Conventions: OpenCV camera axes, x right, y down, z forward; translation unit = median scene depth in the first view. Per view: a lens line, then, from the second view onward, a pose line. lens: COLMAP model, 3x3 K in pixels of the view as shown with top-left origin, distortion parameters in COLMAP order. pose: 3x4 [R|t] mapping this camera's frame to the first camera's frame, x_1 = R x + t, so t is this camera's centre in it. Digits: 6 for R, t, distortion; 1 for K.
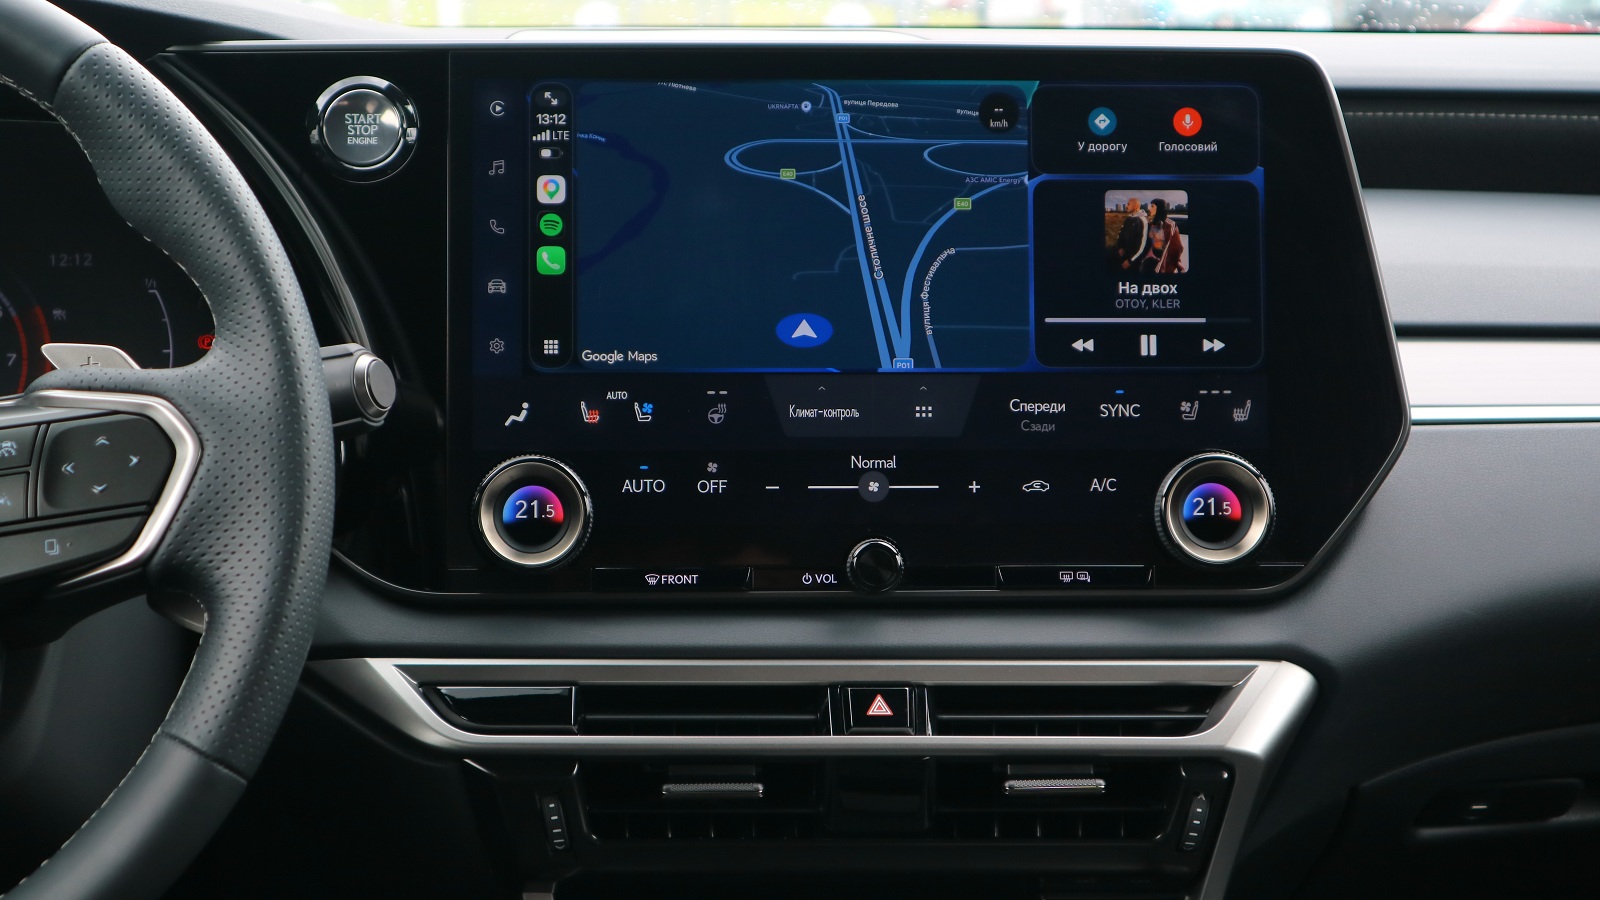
lens RADIAL K [[2425.5, 0, 802.1], [0, 2425.5, 440.2], [0, 0, 1]] dist [-0.004394, 0.000000]
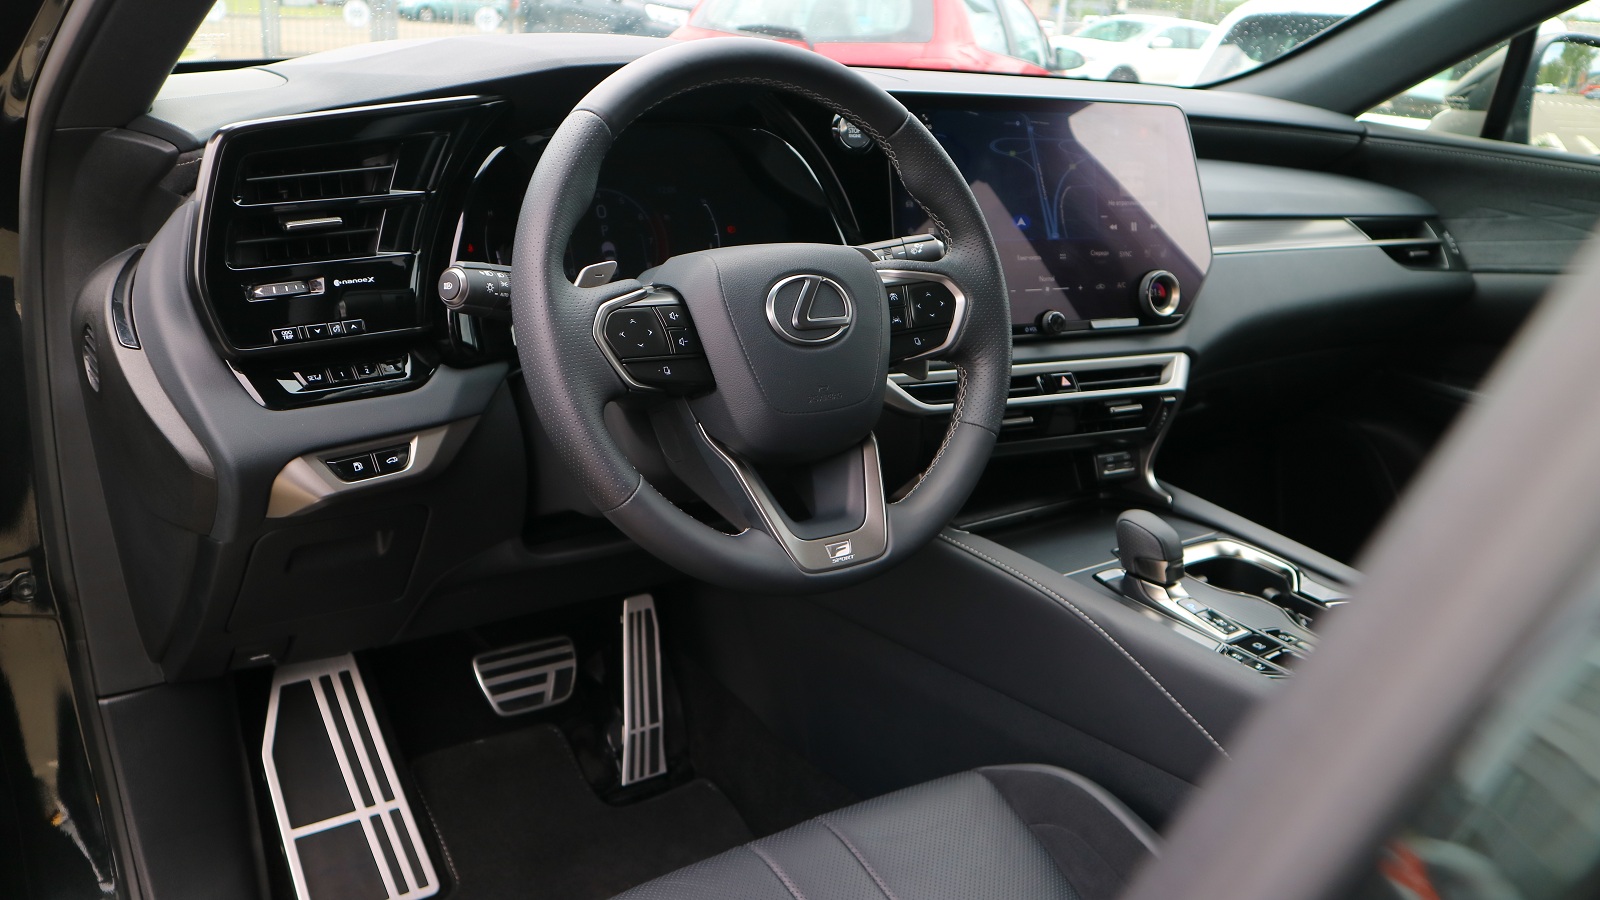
lens RADIAL K [[1280.2, 0, 805.9], [0, 1280.2, 436.0], [0, 0, 1]] dist [-0.074556, 0.060497]
pose [[0.899855, -0.086484, 0.427530, -0.721898], [0.021341, 0.987703, 0.154881, -0.036834], [-0.435667, -0.130247, 0.890635, -0.018882]]
